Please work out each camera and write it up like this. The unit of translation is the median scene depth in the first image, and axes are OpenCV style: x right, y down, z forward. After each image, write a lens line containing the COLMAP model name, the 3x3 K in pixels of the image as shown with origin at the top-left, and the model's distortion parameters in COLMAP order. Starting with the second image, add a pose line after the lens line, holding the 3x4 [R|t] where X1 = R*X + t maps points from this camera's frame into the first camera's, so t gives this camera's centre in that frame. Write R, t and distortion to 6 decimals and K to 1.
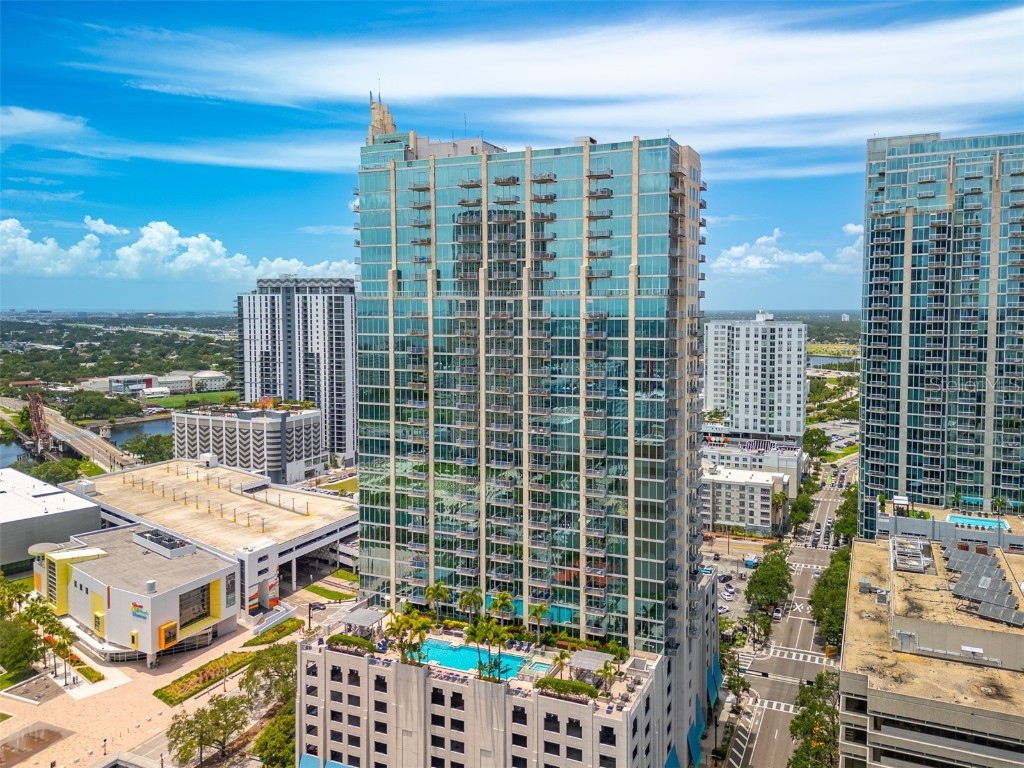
lens RADIAL K [[727.1, 0, 581.0], [0, 727.1, 384.0], [0, 0, 1]] dist [0.050907, -0.025397]
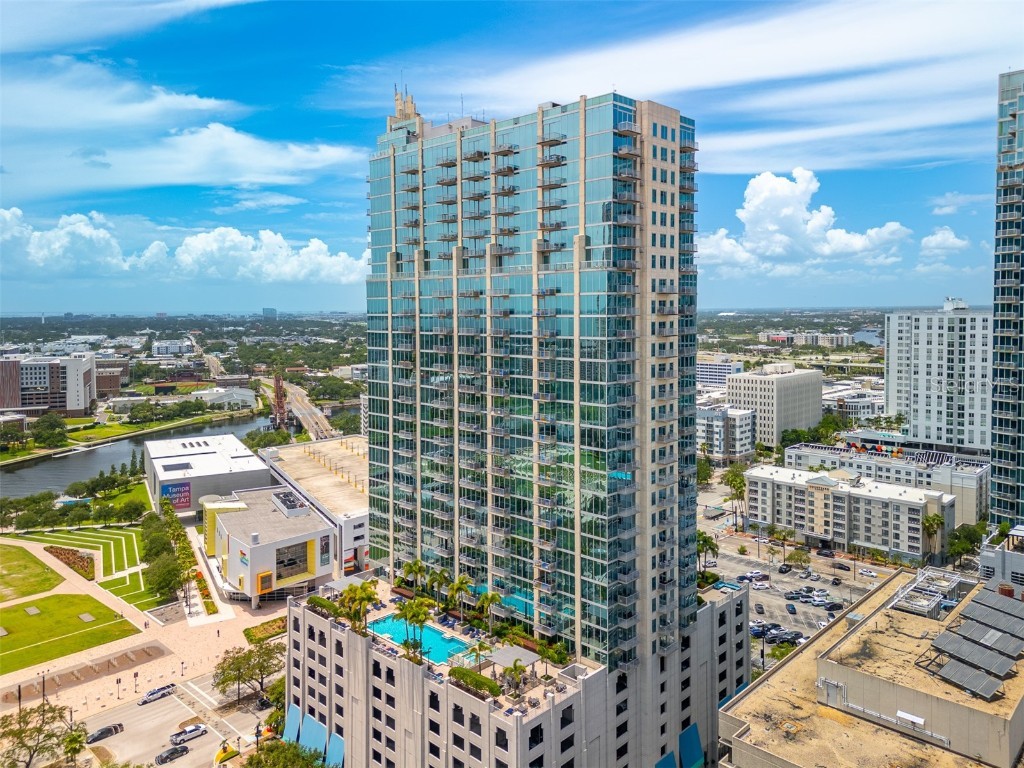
lens RADIAL K [[734.6, 0, 512.1], [0, 734.6, 369.7], [0, 0, 1]] dist [0.049301, -0.028196]
pose [[0.933797, 0.024433, -0.356967, 0.121847], [-0.029616, 0.999520, -0.009058, 0.006374], [0.356575, 0.019030, 0.934073, 0.038593]]
